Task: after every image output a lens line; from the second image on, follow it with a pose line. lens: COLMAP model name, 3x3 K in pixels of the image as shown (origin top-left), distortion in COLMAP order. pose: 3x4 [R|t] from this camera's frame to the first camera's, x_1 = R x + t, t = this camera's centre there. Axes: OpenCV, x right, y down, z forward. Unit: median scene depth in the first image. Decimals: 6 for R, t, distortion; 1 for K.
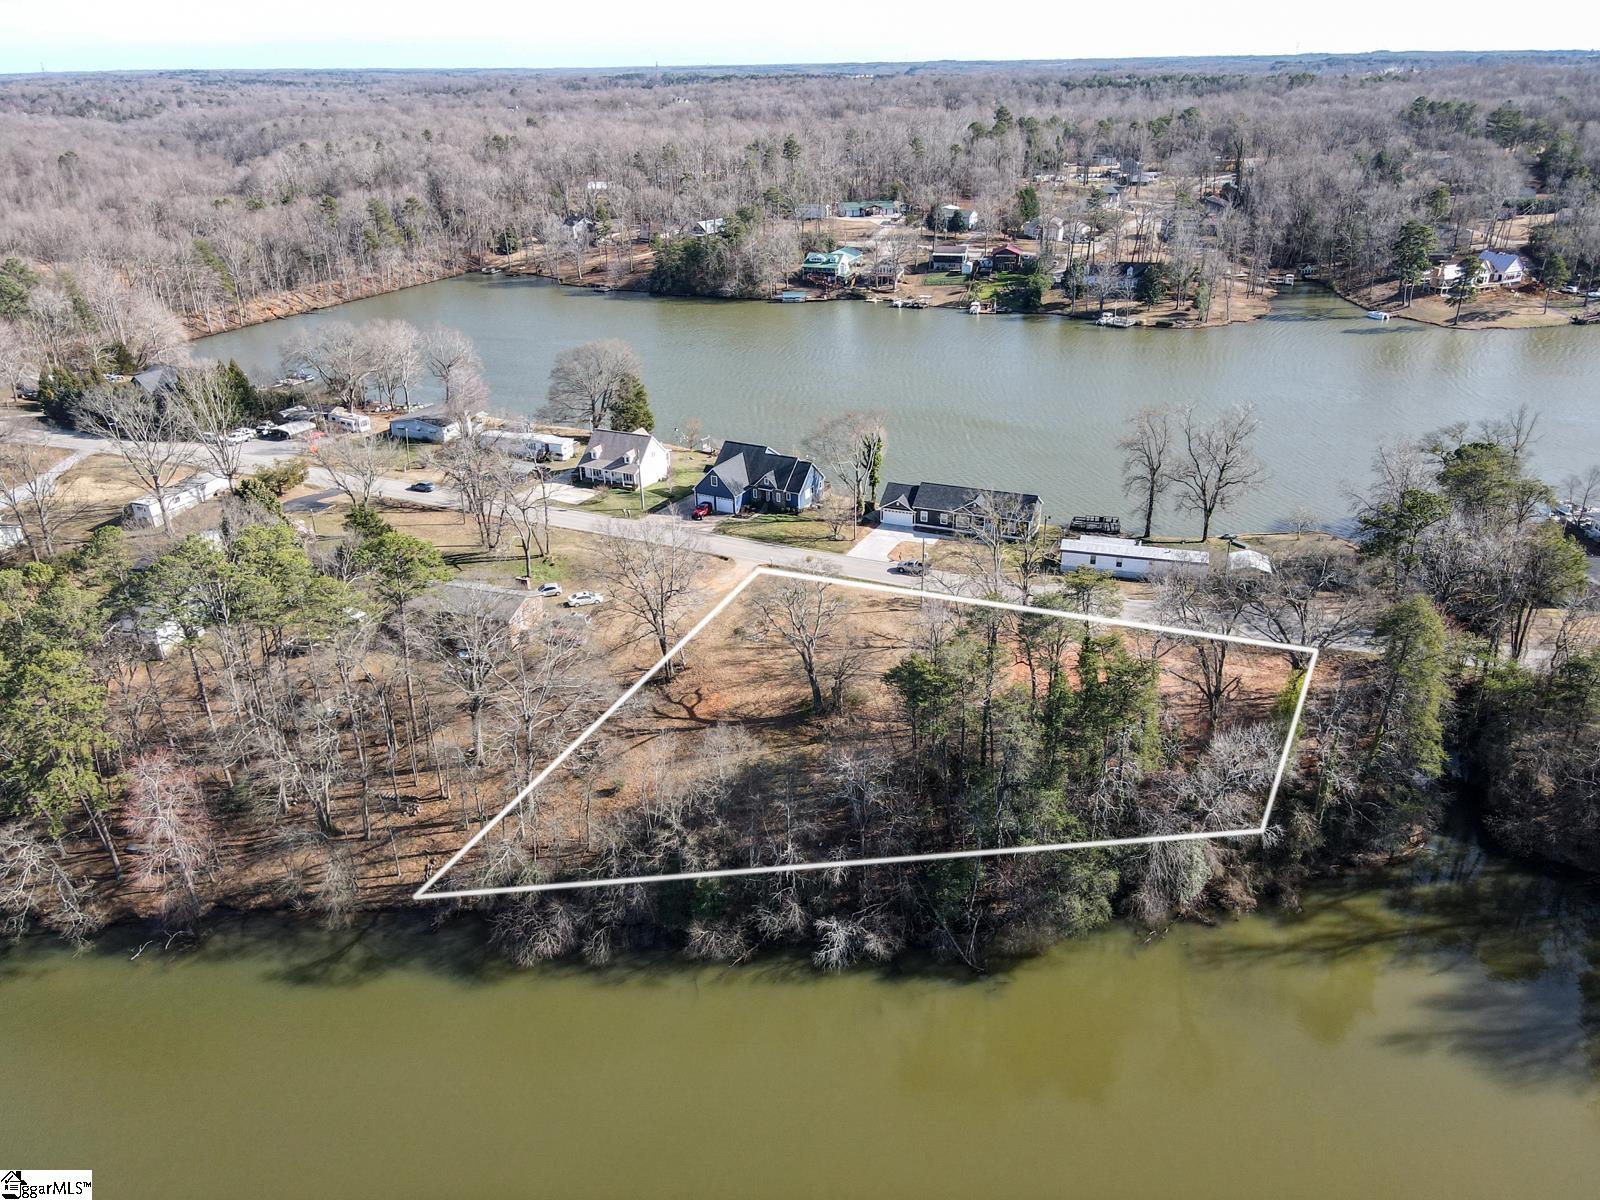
lens RADIAL K [[1181.3, 0, 810.0], [0, 1181.3, 601.5], [0, 0, 1]] dist [0.012614, 0.014276]
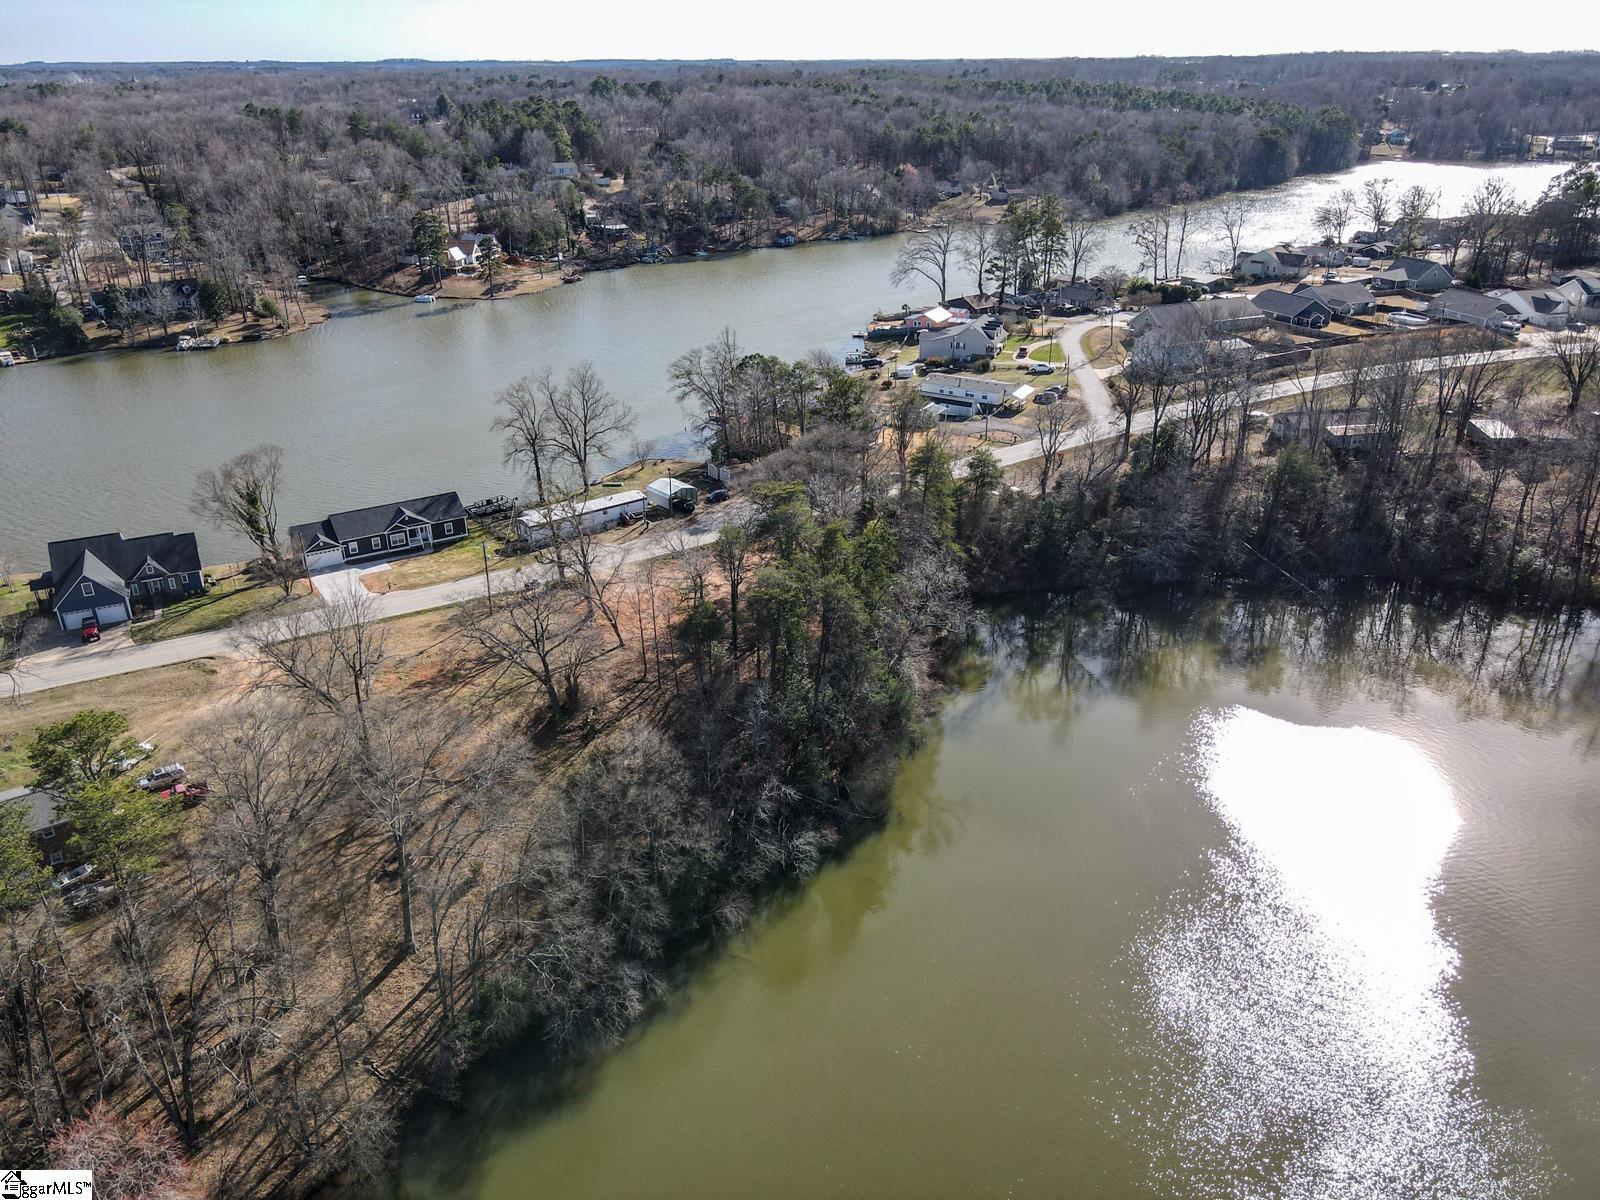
lens RADIAL K [[1181.3, 0, 810.0], [0, 1181.3, 601.5], [0, 0, 1]] dist [0.012614, 0.014276]
pose [[0.570742, -0.335102, 0.749640, -0.233640], [0.340645, 0.927299, 0.155167, -0.031418], [-0.747138, 0.166801, 0.643399, 0.081601]]
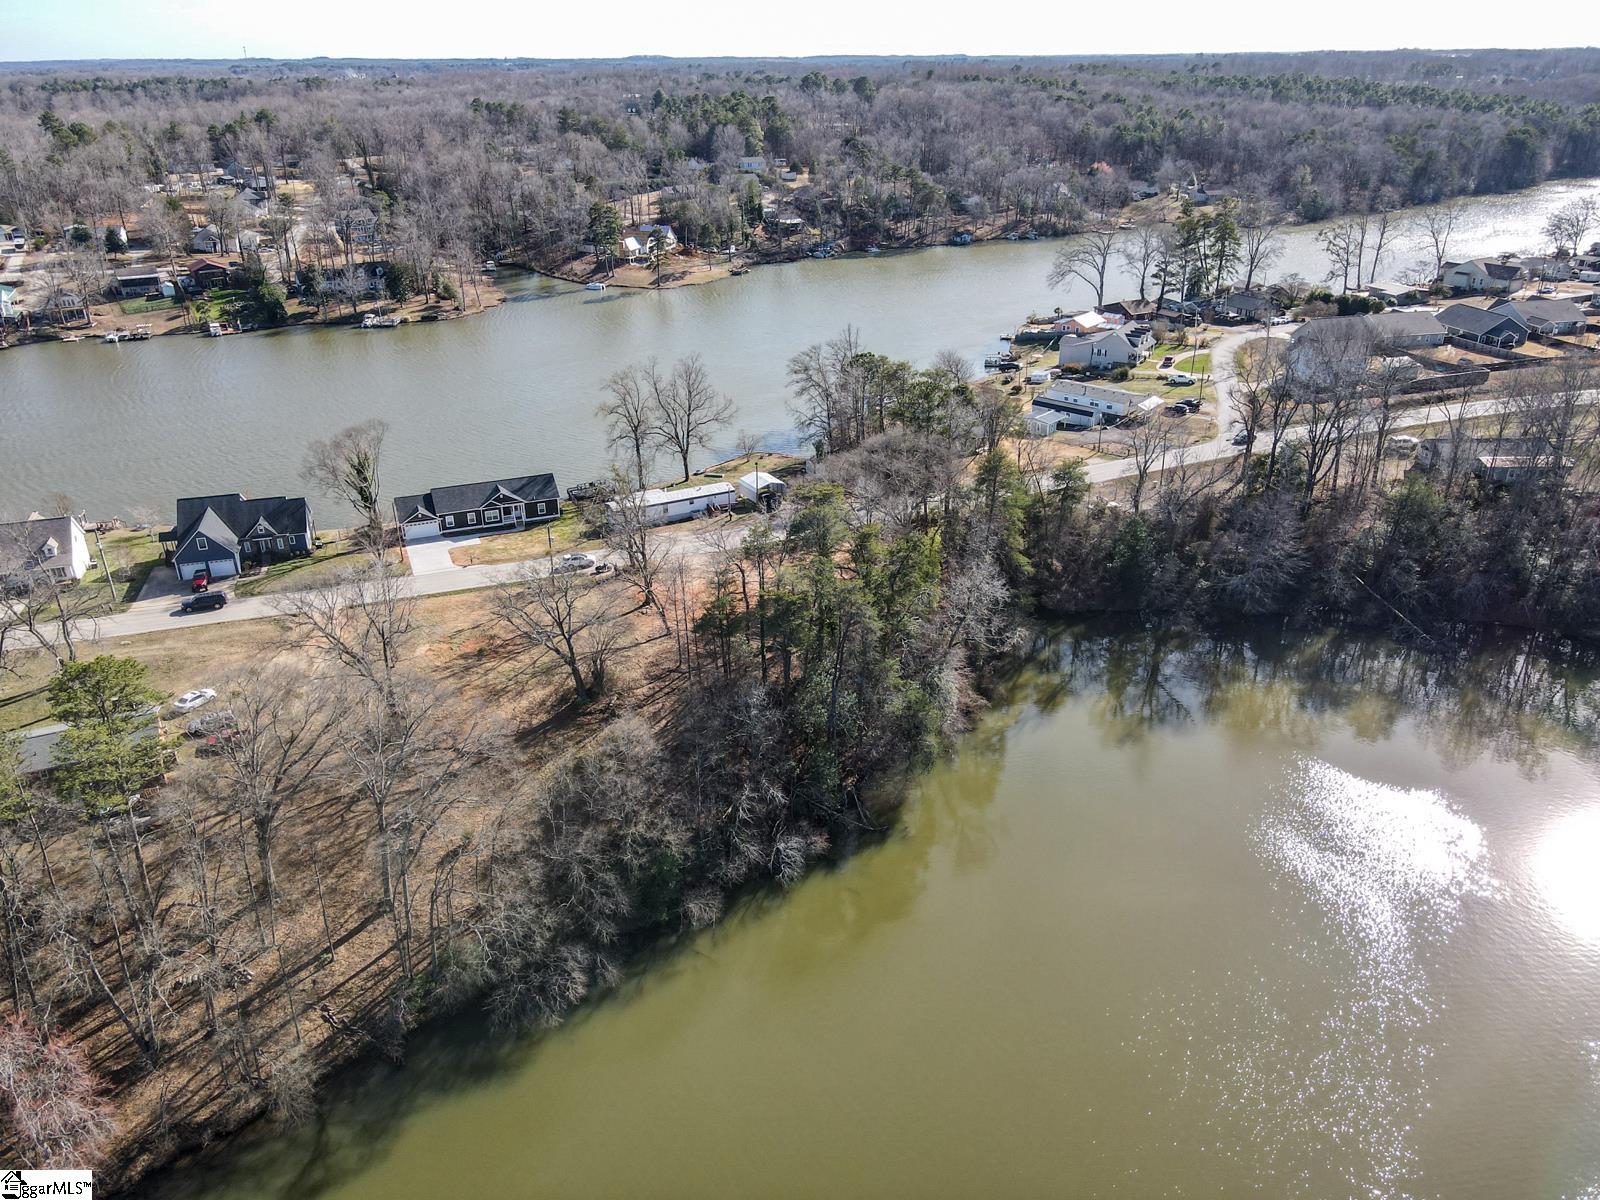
lens RADIAL K [[1181.3, 0, 810.0], [0, 1181.3, 601.5], [0, 0, 1]] dist [0.012614, 0.014276]
pose [[0.709739, -0.288979, 0.642466, -0.193381], [0.291314, 0.950756, 0.105829, -0.014756], [-0.641410, 0.112048, 0.758972, 0.044093]]
